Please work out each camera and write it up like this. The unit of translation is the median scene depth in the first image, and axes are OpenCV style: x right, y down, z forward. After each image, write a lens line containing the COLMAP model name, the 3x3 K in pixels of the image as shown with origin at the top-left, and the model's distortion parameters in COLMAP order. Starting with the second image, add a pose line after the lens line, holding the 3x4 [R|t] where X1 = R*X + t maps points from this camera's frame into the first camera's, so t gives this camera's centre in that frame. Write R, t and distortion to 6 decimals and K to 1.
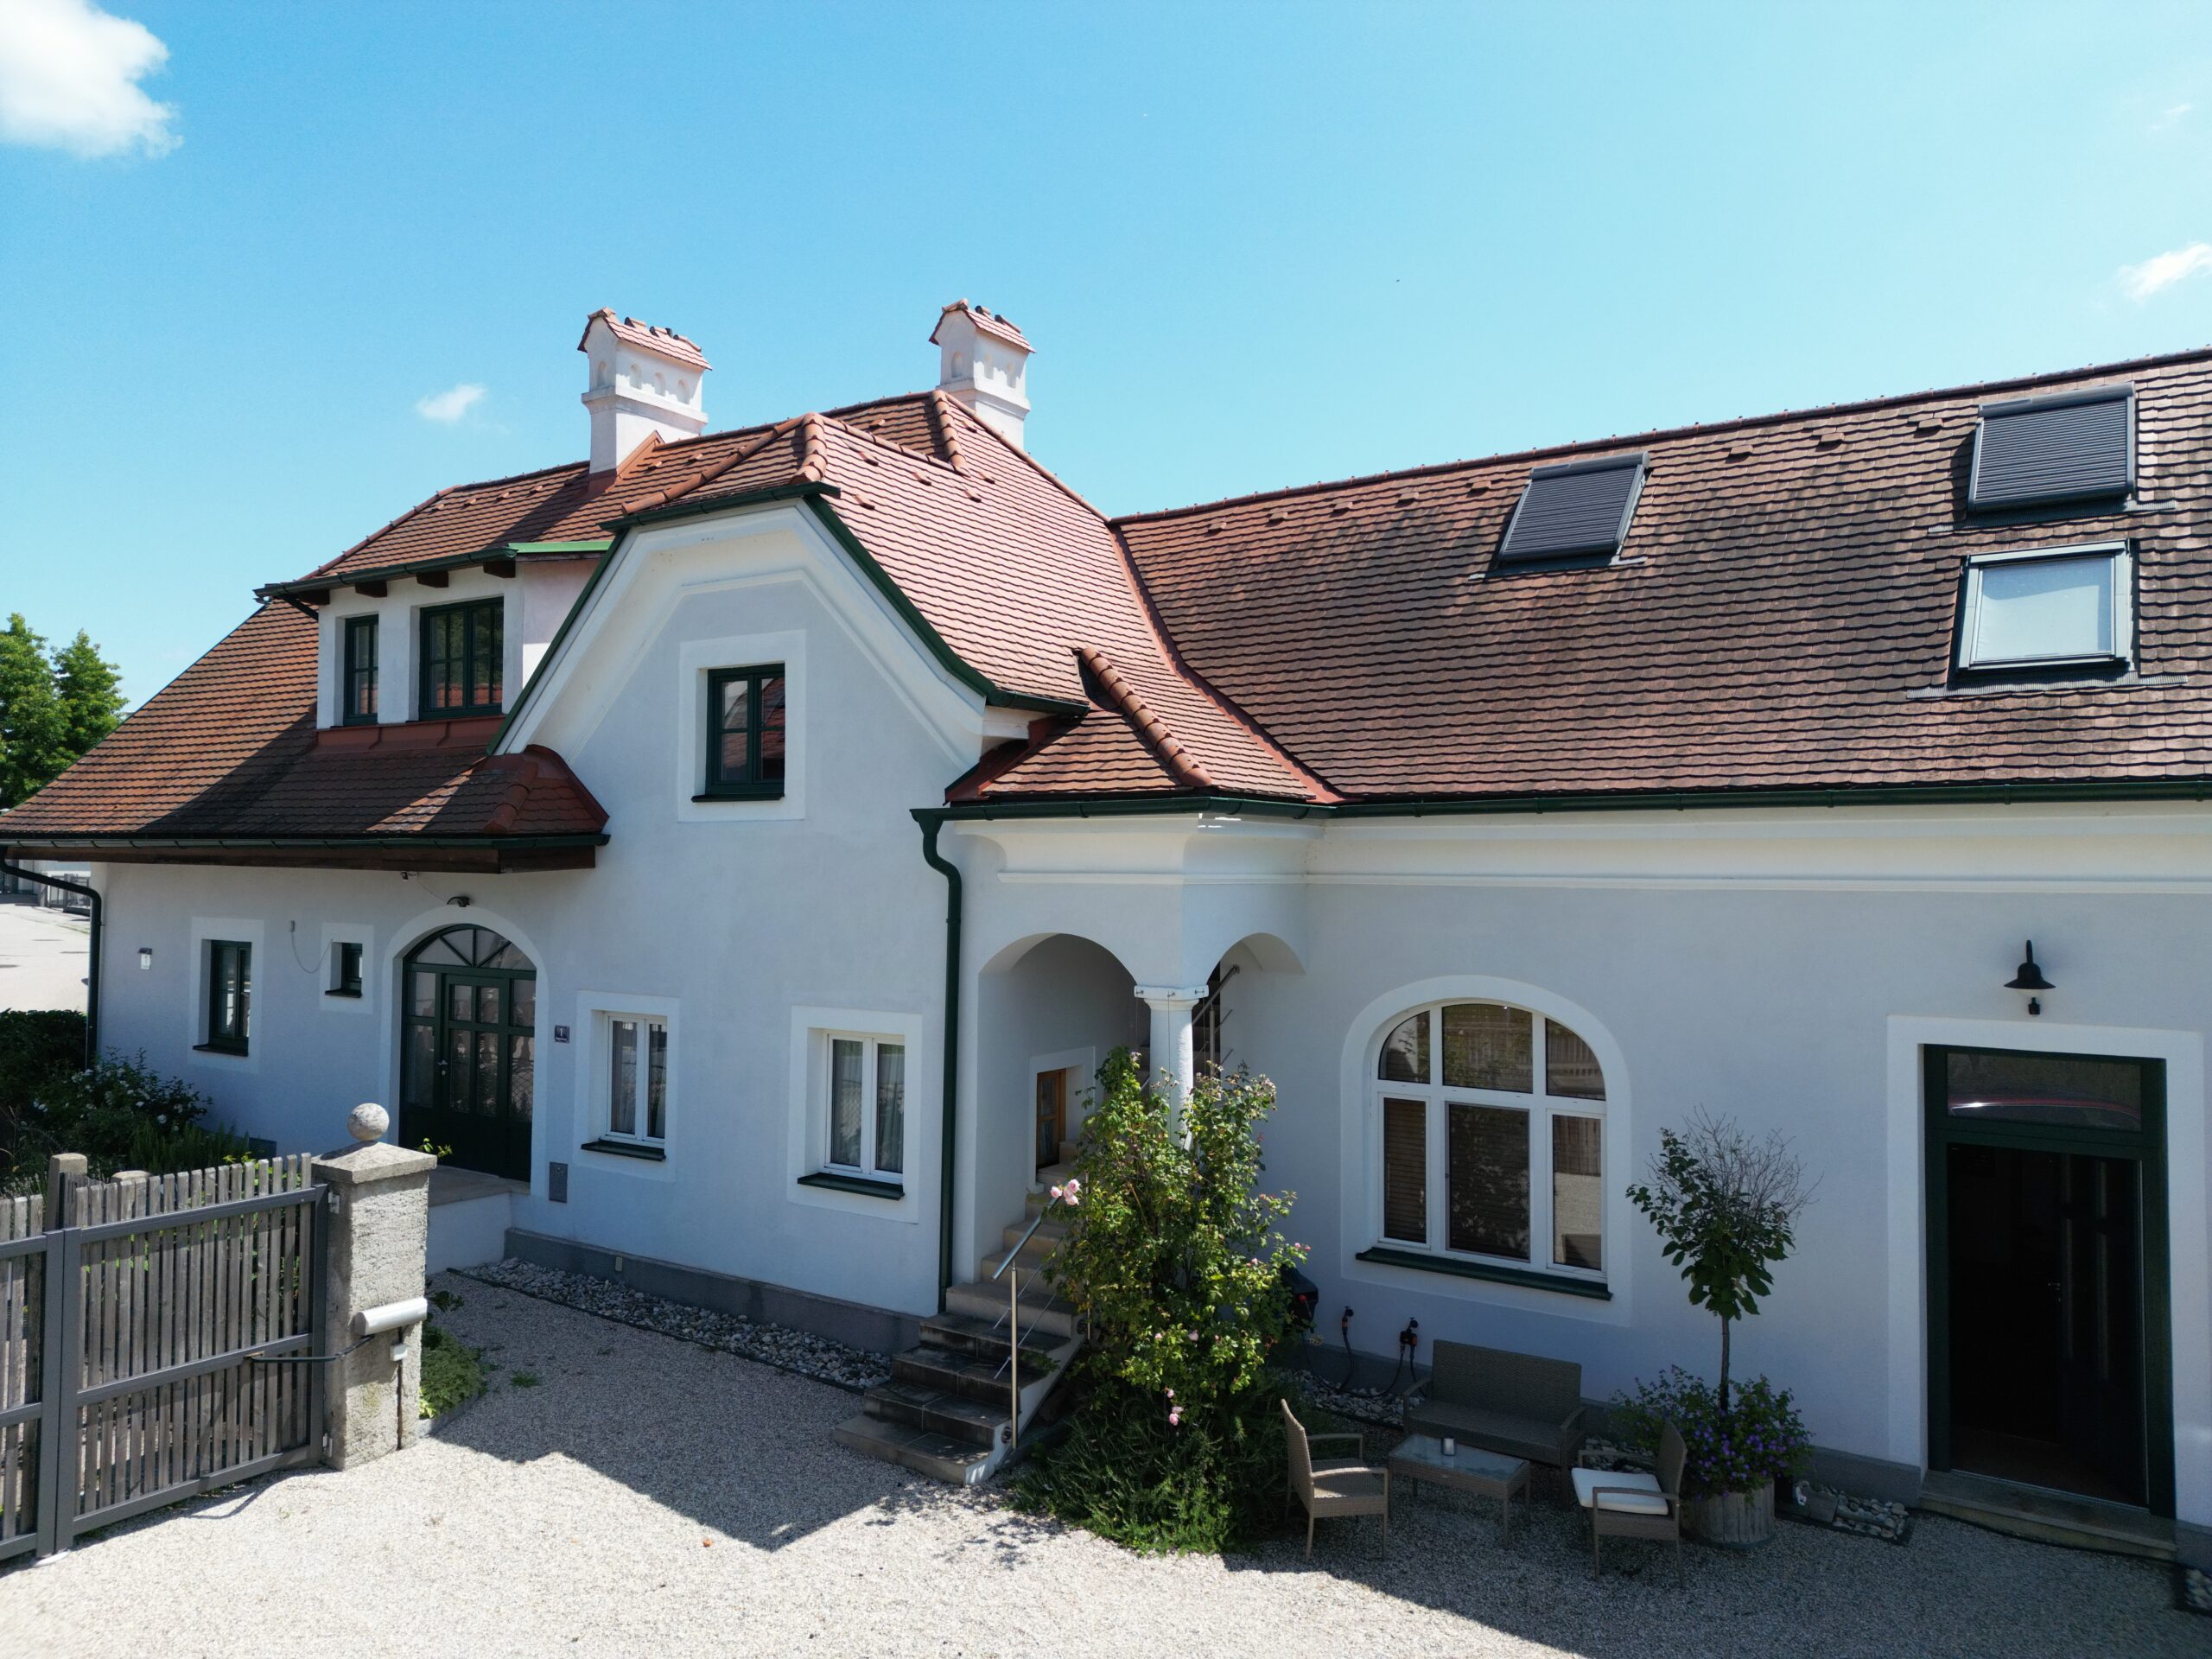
lens RADIAL K [[1544.1, 0, 1106.0], [0, 1544.1, 829.5], [0, 0, 1]] dist [0.060065, -0.060053]
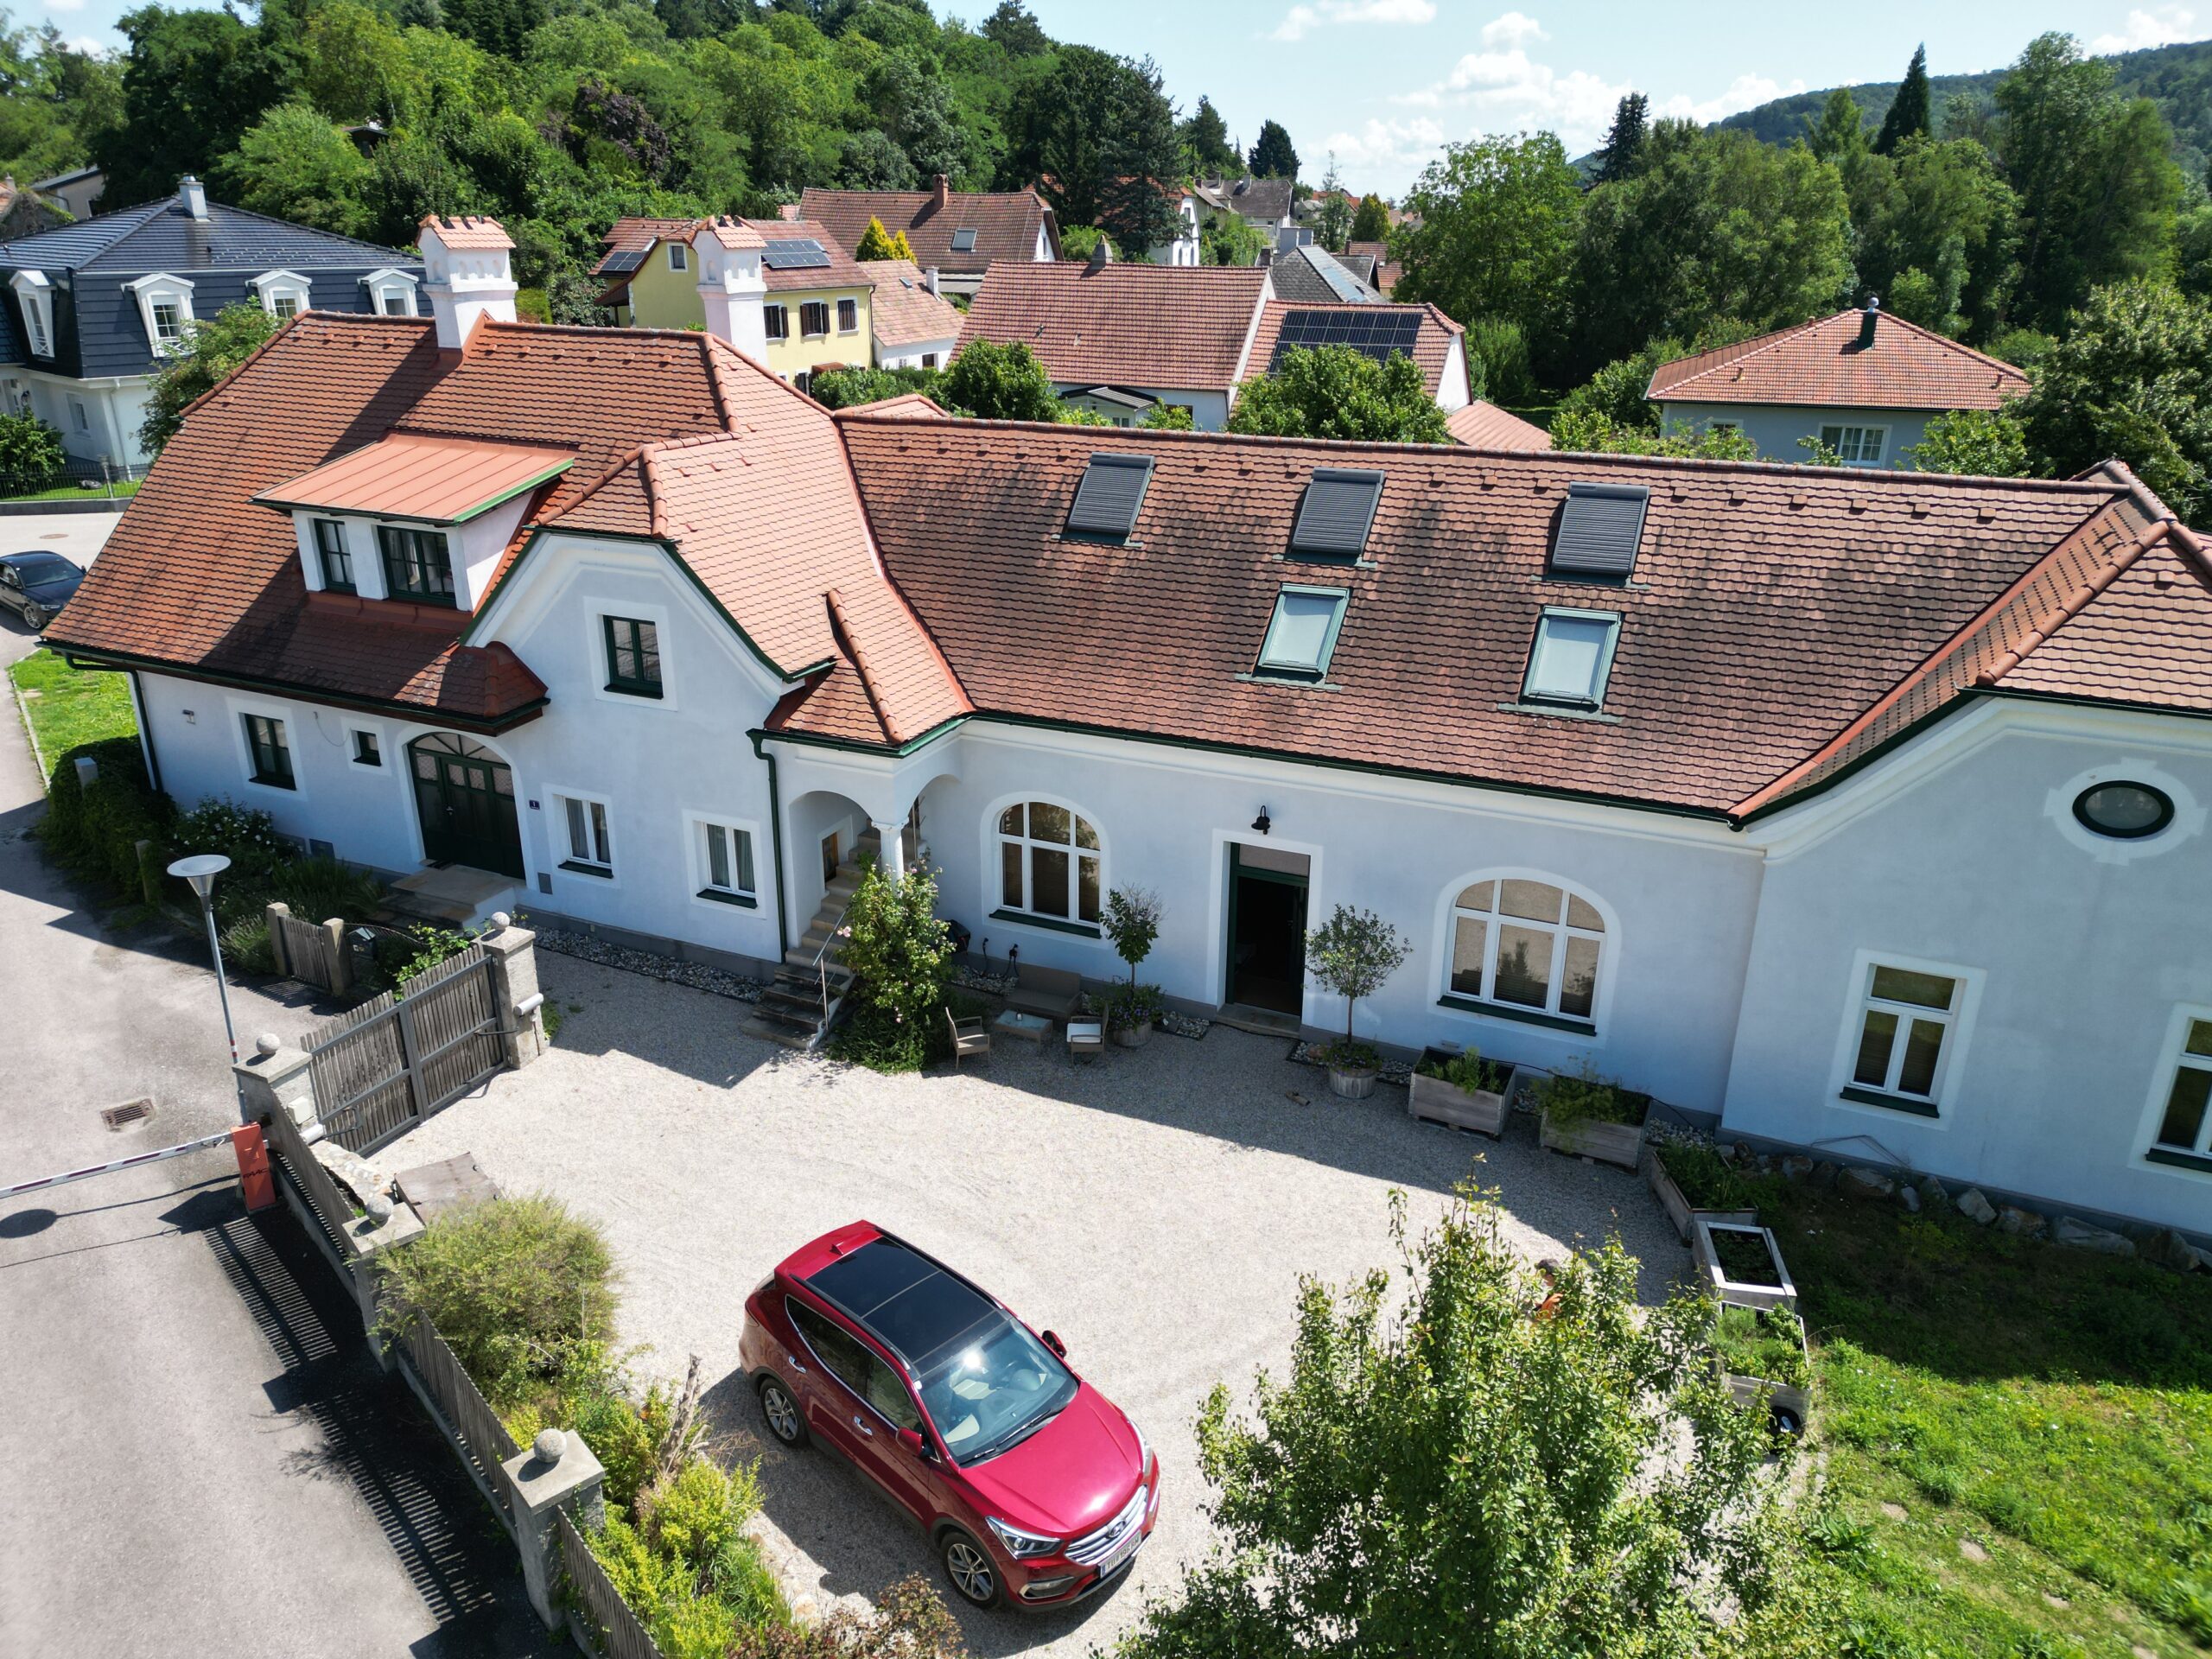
lens RADIAL K [[1558.7, 0, 1133.6], [0, 1558.7, 831.3], [0, 0, 1]] dist [0.087461, -0.167730]
pose [[0.984236, -0.062385, 0.165491, 0.017433], [-0.007767, 0.919572, 0.392844, -0.672378], [-0.176689, -0.387937, 0.904592, -0.892954]]
